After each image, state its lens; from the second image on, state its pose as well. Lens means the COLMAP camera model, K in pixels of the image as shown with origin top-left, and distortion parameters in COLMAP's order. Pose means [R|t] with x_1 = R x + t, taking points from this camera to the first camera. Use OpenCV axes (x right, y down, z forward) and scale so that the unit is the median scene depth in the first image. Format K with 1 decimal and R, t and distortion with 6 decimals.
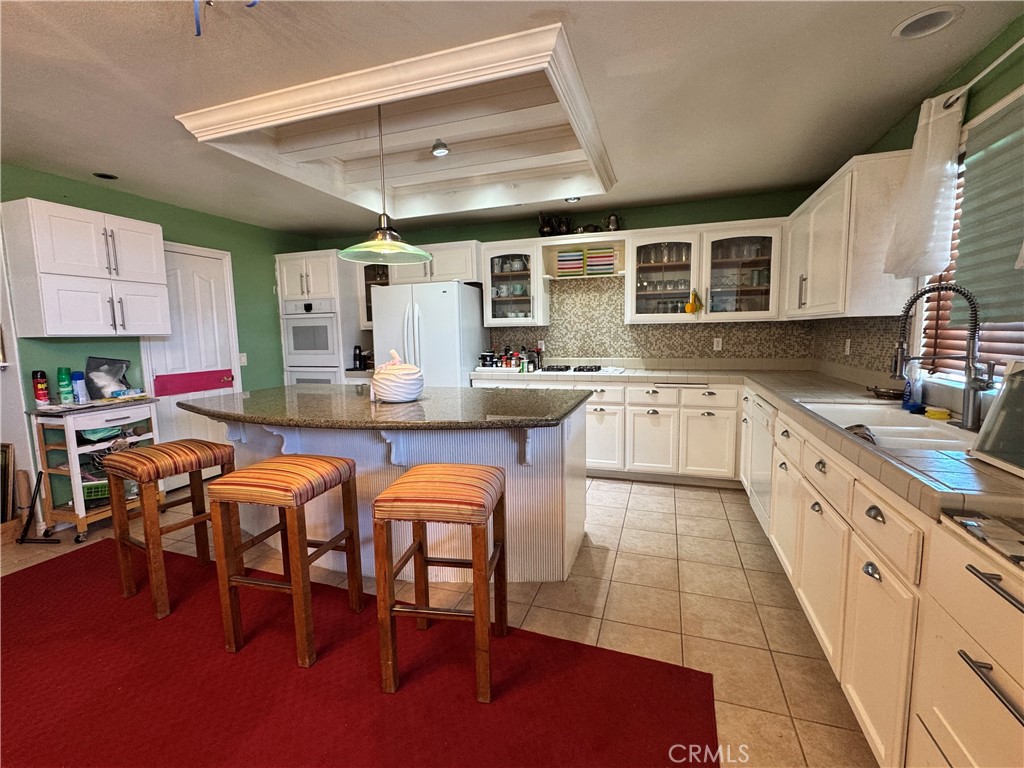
lens RADIAL K [[454.8, 0, 512.0], [0, 454.8, 384.0], [0, 0, 1]] dist [-0.000771, 0.000112]
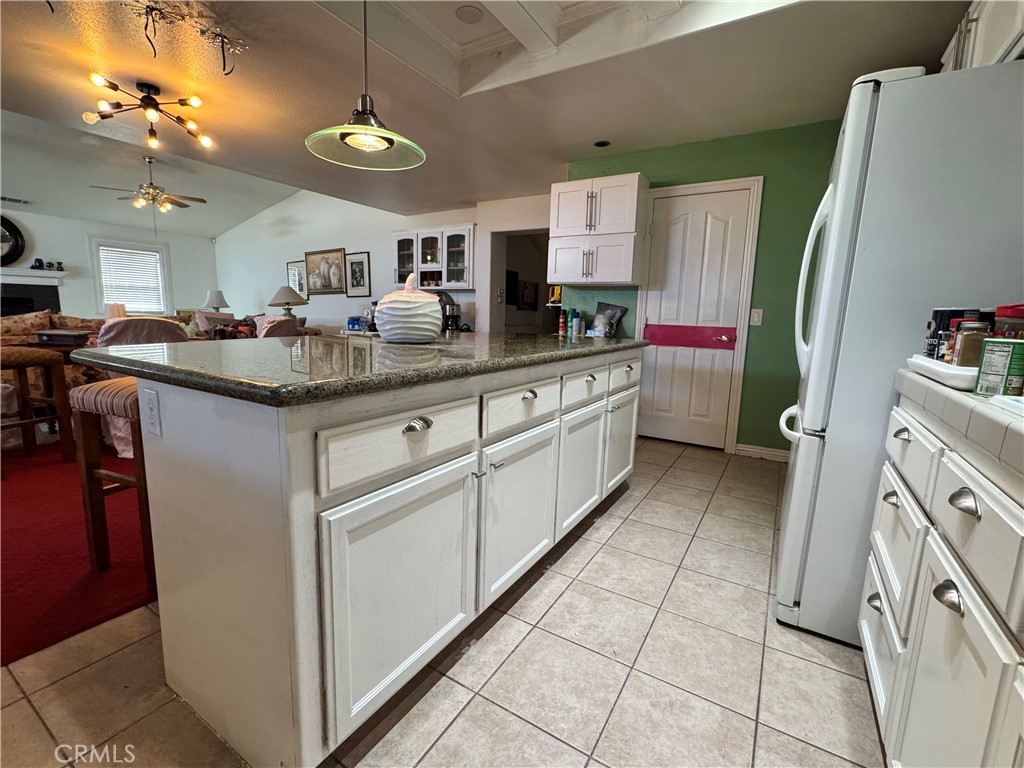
lens RADIAL K [[454.8, 0, 512.0], [0, 454.8, 384.0], [0, 0, 1]] dist [-0.000771, 0.000112]
pose [[-0.224430, 0.162861, -0.960785, 0.282496], [-0.135600, 0.971125, 0.196289, -0.042831], [0.965010, 0.174336, -0.195866, 0.834462]]
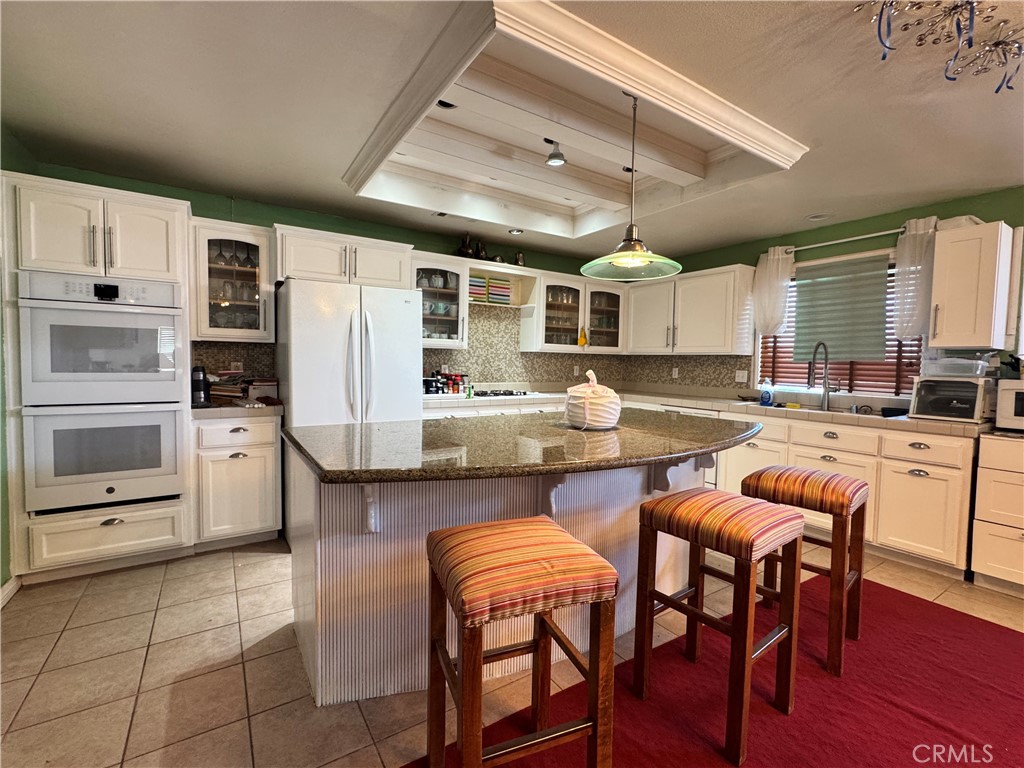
lens RADIAL K [[454.8, 0, 512.0], [0, 454.8, 384.0], [0, 0, 1]] dist [-0.000771, 0.000112]
pose [[0.615347, -0.010092, 0.788192, -0.659349], [0.061359, 0.997497, -0.035131, -0.016971], [-0.785864, 0.069981, 0.614426, 0.362291]]
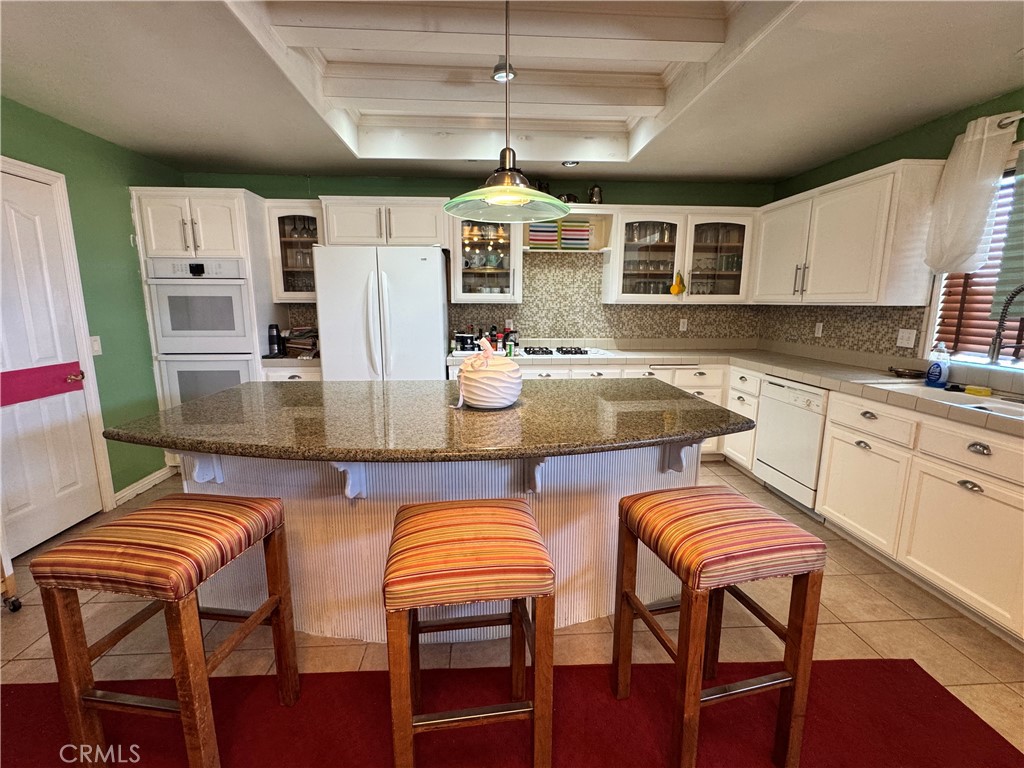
lens RADIAL K [[454.8, 0, 512.0], [0, 454.8, 384.0], [0, 0, 1]] dist [-0.000771, 0.000112]
pose [[0.922720, -0.047393, 0.382547, -0.316783], [0.024357, 0.997598, 0.064840, -0.029478], [-0.384702, -0.050512, 0.921658, 0.181177]]
